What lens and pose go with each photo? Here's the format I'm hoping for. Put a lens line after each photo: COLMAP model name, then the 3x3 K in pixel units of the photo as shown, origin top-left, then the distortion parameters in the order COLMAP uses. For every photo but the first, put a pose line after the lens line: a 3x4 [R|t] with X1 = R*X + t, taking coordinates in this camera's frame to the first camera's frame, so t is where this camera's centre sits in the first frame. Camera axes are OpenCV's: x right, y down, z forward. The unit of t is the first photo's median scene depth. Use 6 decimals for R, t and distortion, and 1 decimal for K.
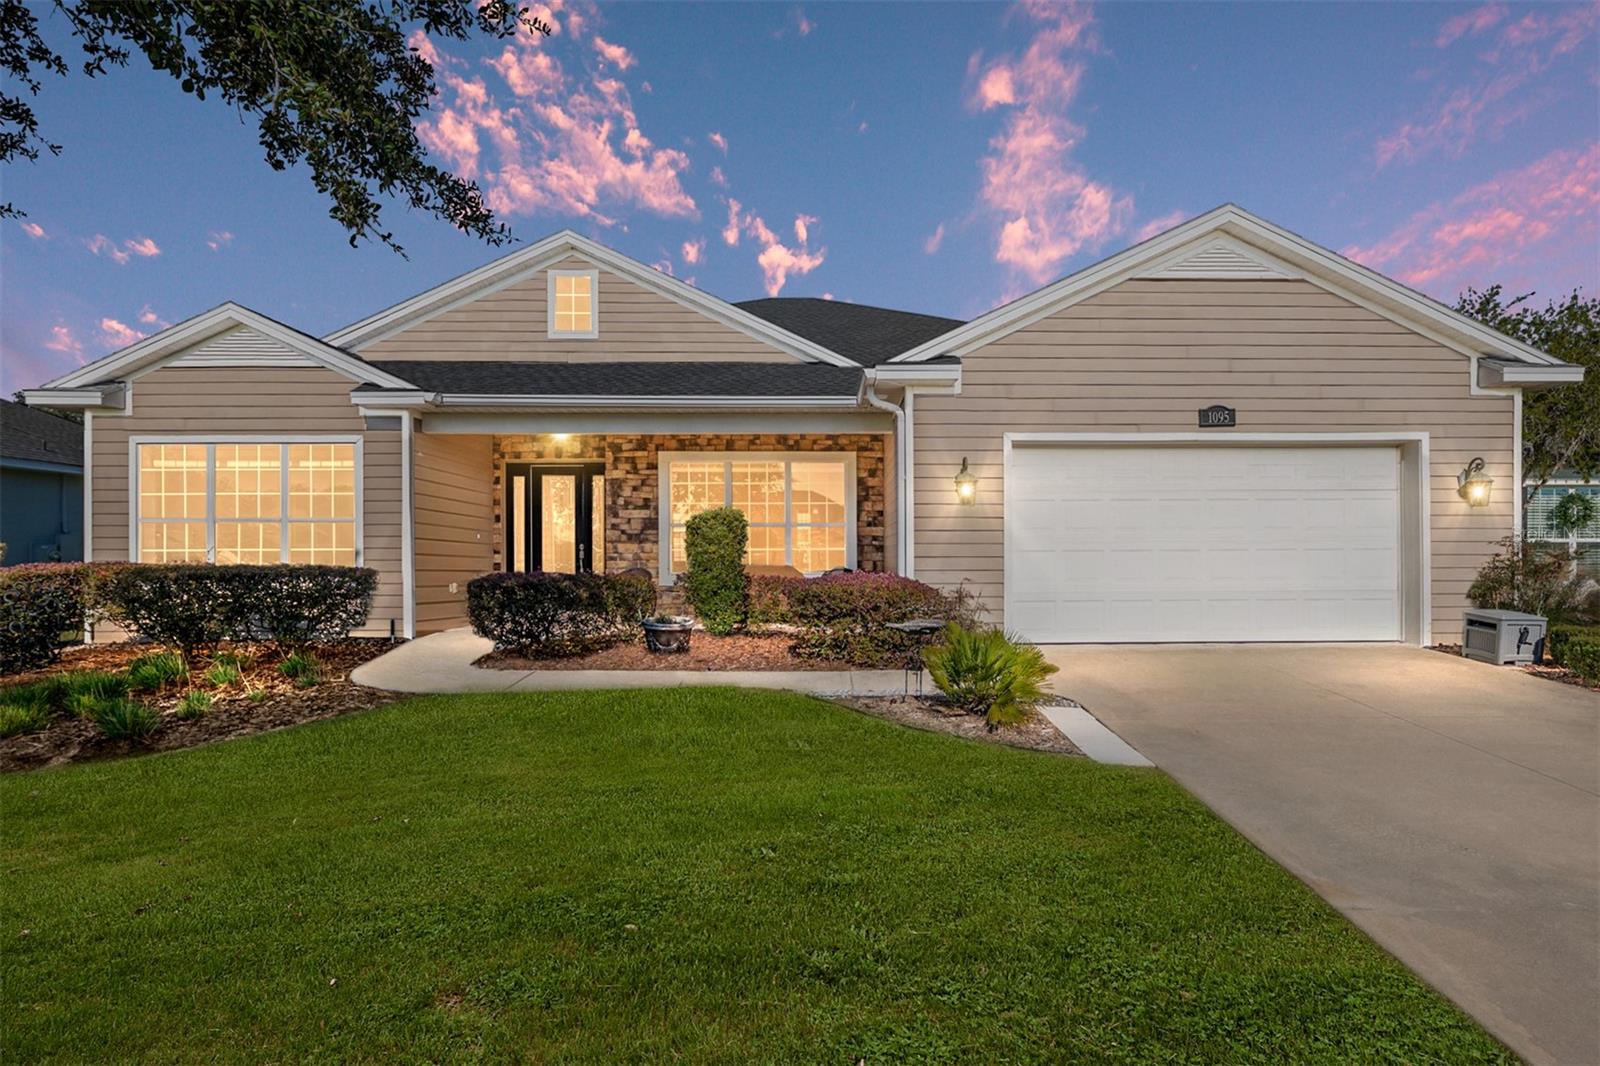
lens RADIAL K [[827.3, 0, 844.6], [0, 827.3, 557.9], [0, 0, 1]] dist [-0.000540, 0.000801]
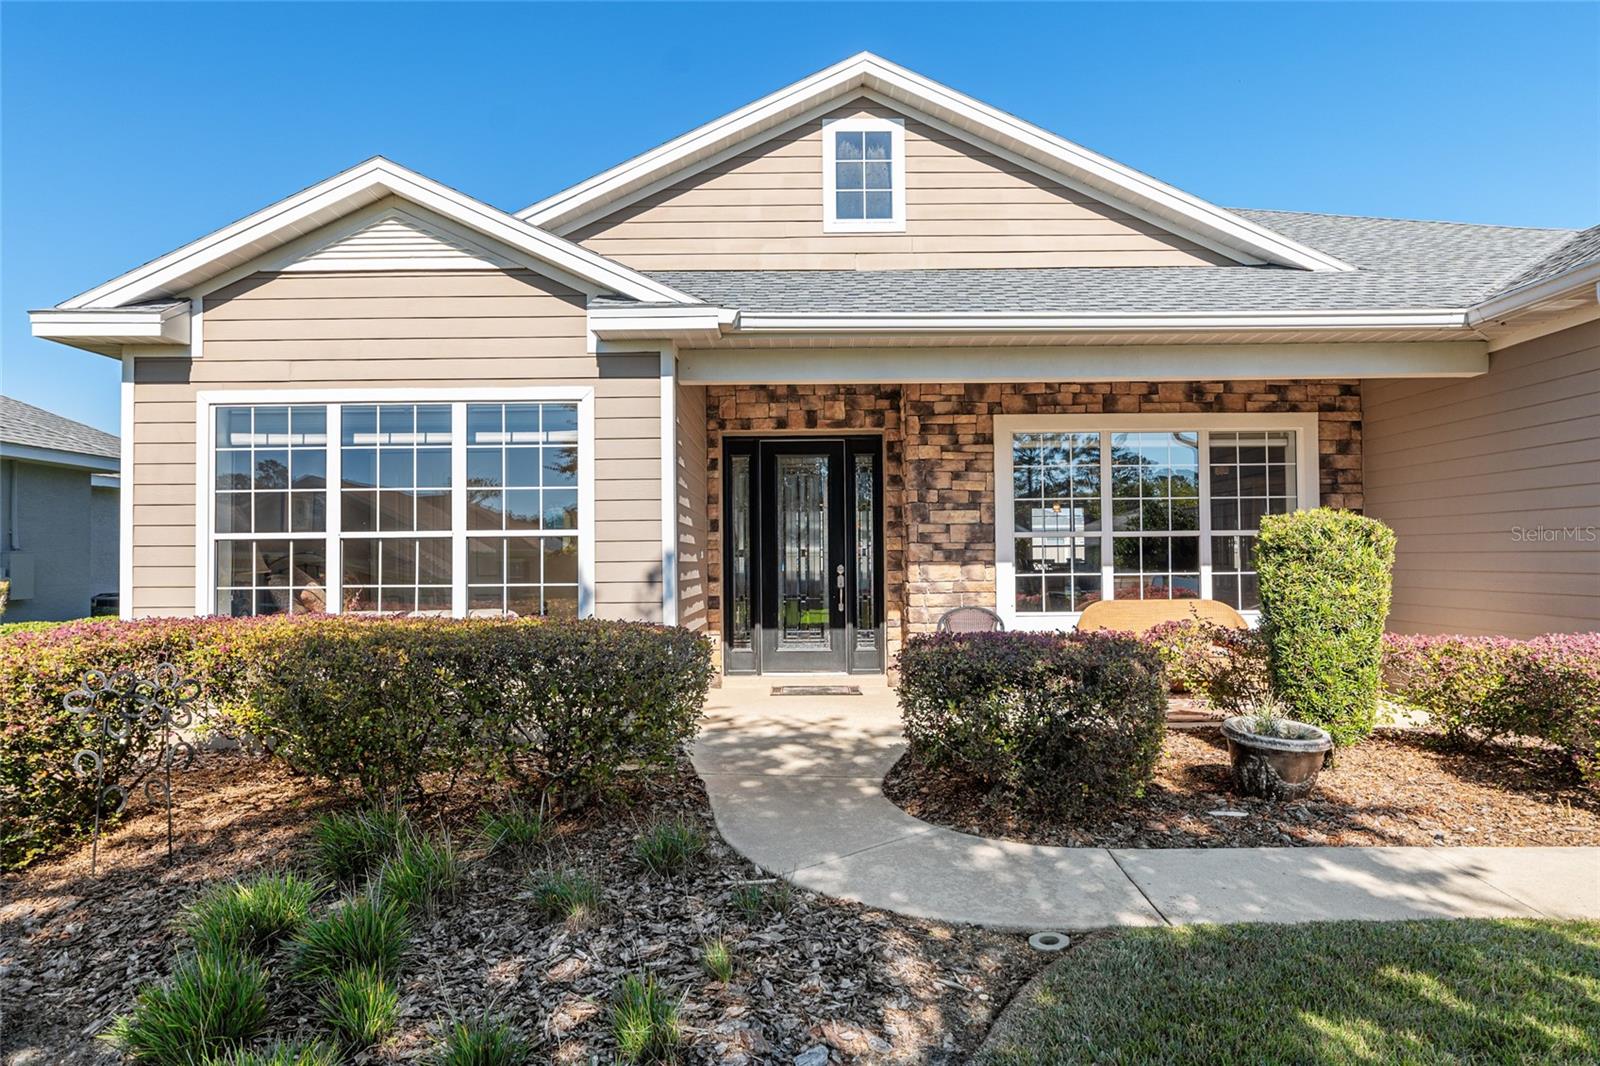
lens RADIAL K [[1007.8, 0, 800.0], [0, 1007.8, 533.0], [0, 0, 1]] dist [0.000406, -0.000306]
pose [[0.999638, -0.006076, -0.026195, -0.349243], [0.005403, 0.999656, -0.025681, -0.022959], [0.026342, 0.025530, 0.999327, 0.253796]]
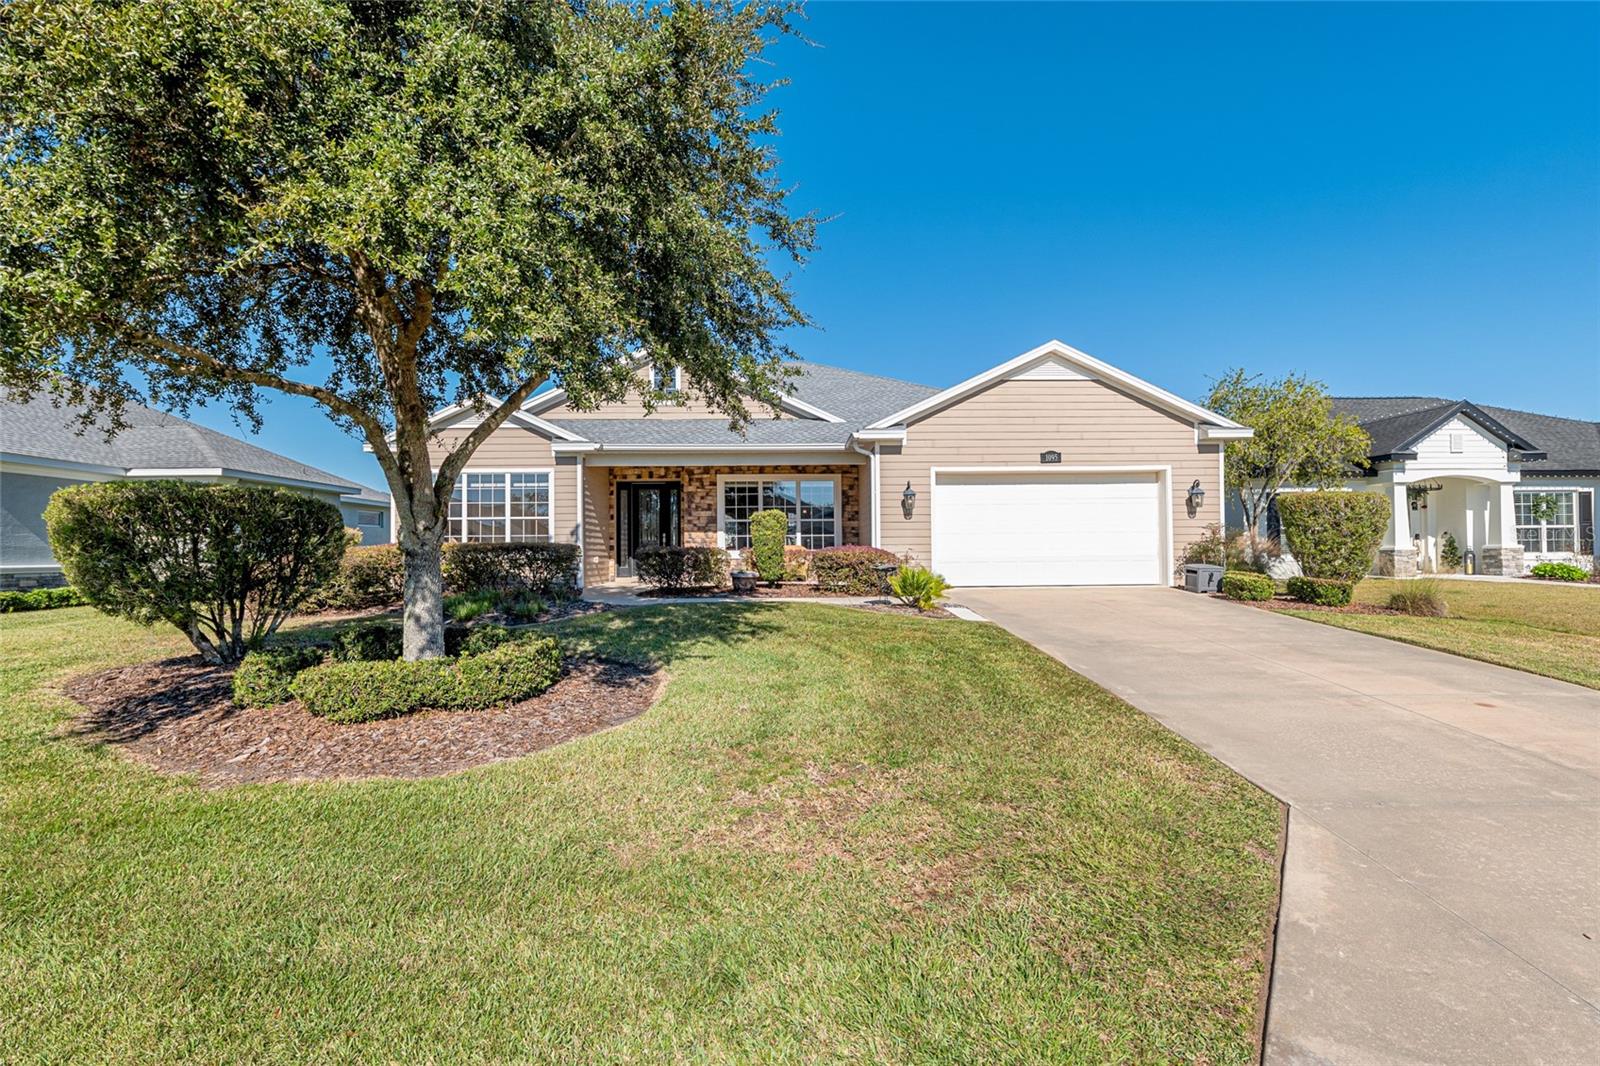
lens RADIAL K [[770.7, 0, 804.8], [0, 770.7, 539.3], [0, 0, 1]] dist [0.002955, 0.000087]
pose [[0.999981, -0.004854, 0.003696, -0.062142], [0.004925, 0.999794, -0.019669, 0.025926], [-0.003600, 0.019687, 0.999800, -0.480368]]
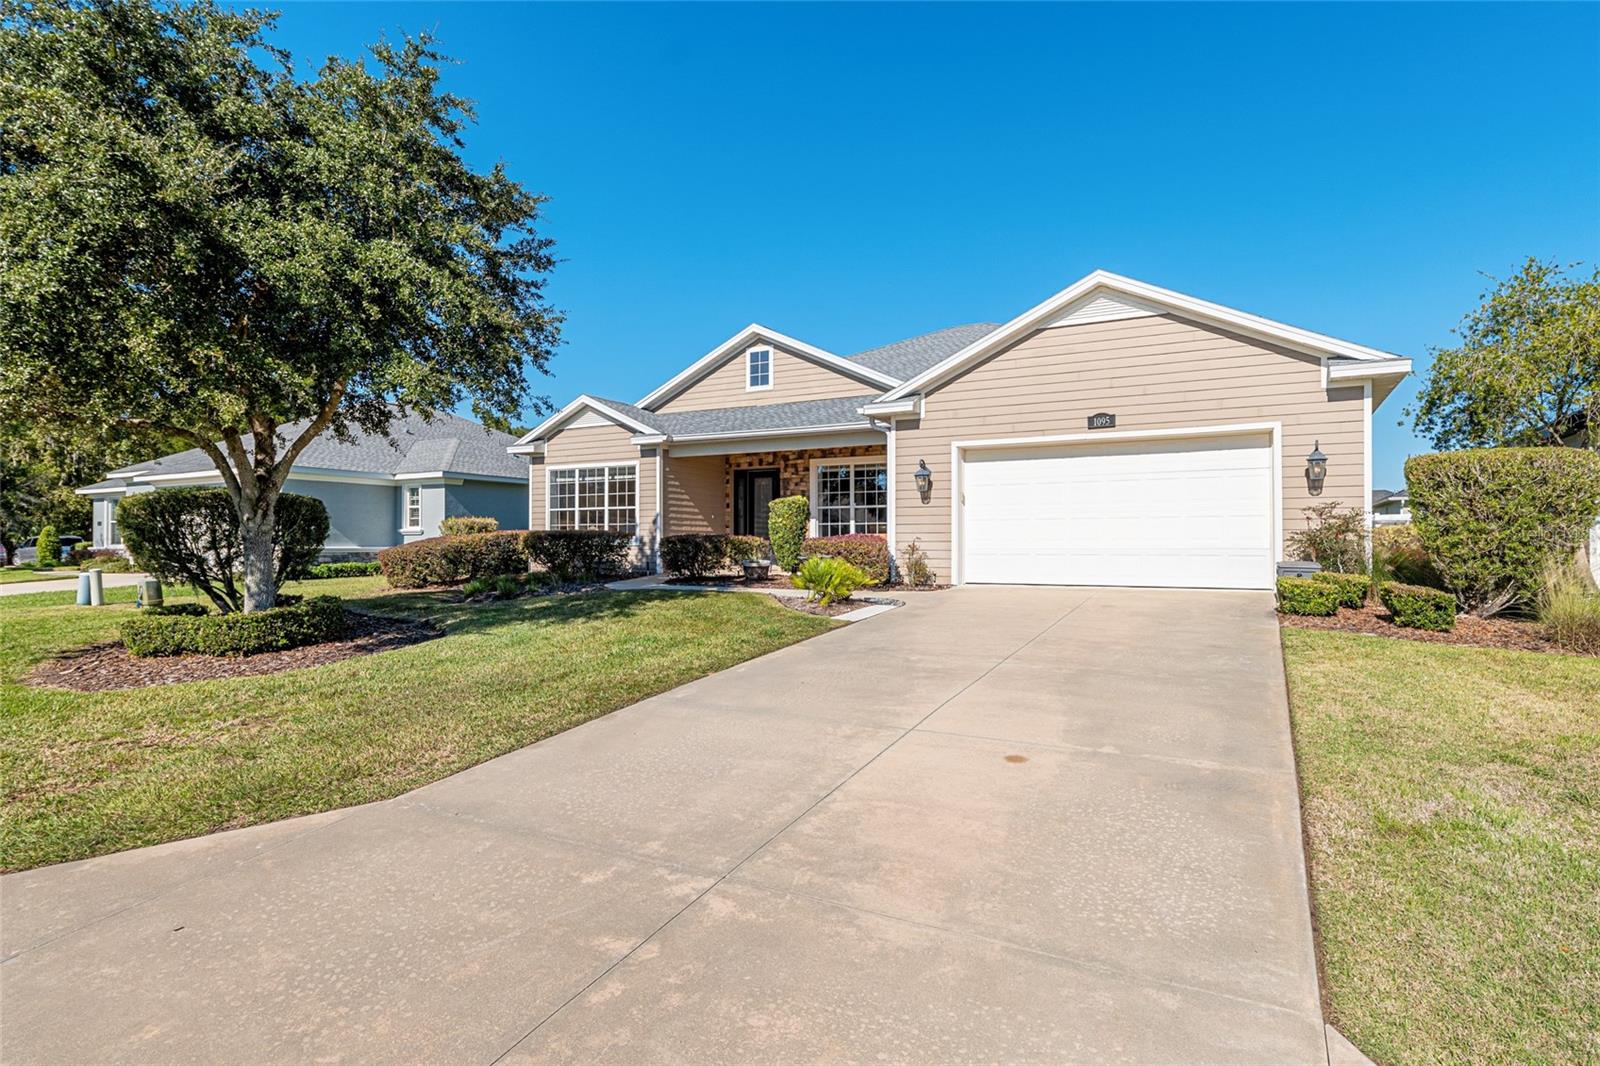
lens RADIAL K [[856.2, 0, 802.0], [0, 856.2, 537.6], [0, 0, 1]] dist [0.004964, 0.000074]
pose [[0.865544, -0.000623, -0.500833, 0.545441], [-0.004164, 0.999956, -0.008439, 0.027841], [0.500816, 0.009390, 0.865503, -0.359896]]
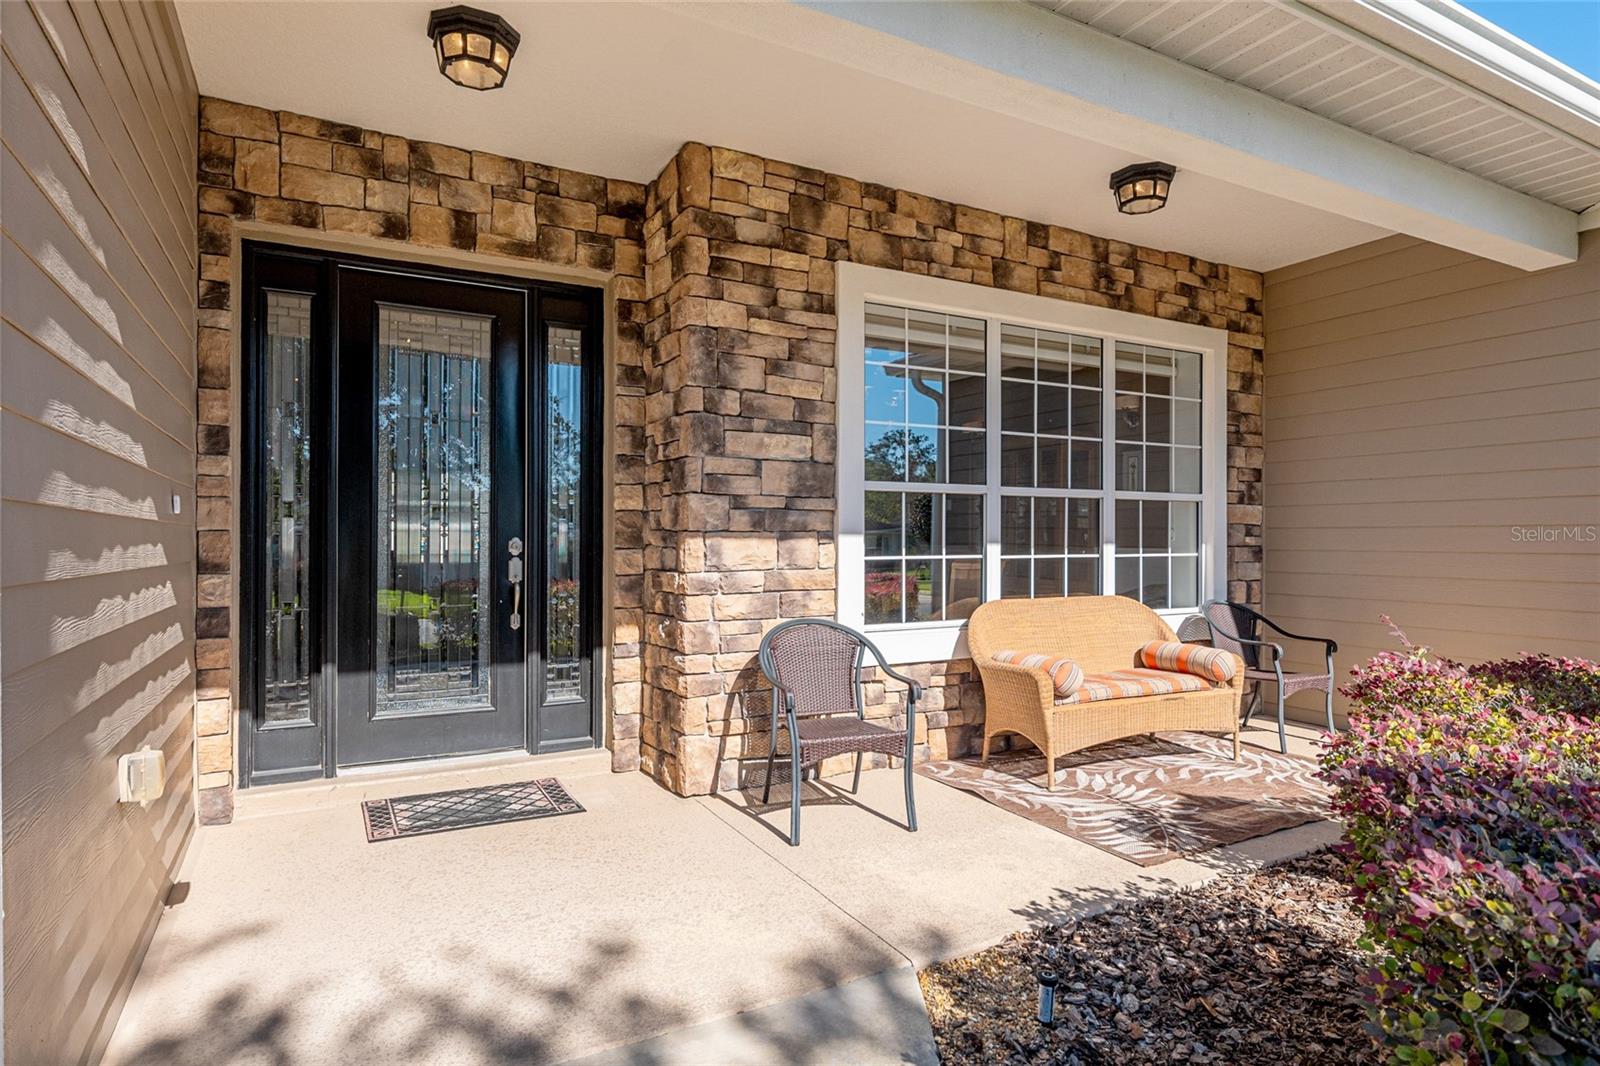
lens RADIAL K [[882.4, 0, 797.3], [0, 882.4, 534.7], [0, 0, 1]] dist [0.000991, -0.000086]
pose [[0.891699, 0.007895, 0.452559, -0.397740], [-0.004318, 0.999951, -0.008936, -0.016359], [-0.452608, 0.006014, 0.891690, 0.694022]]
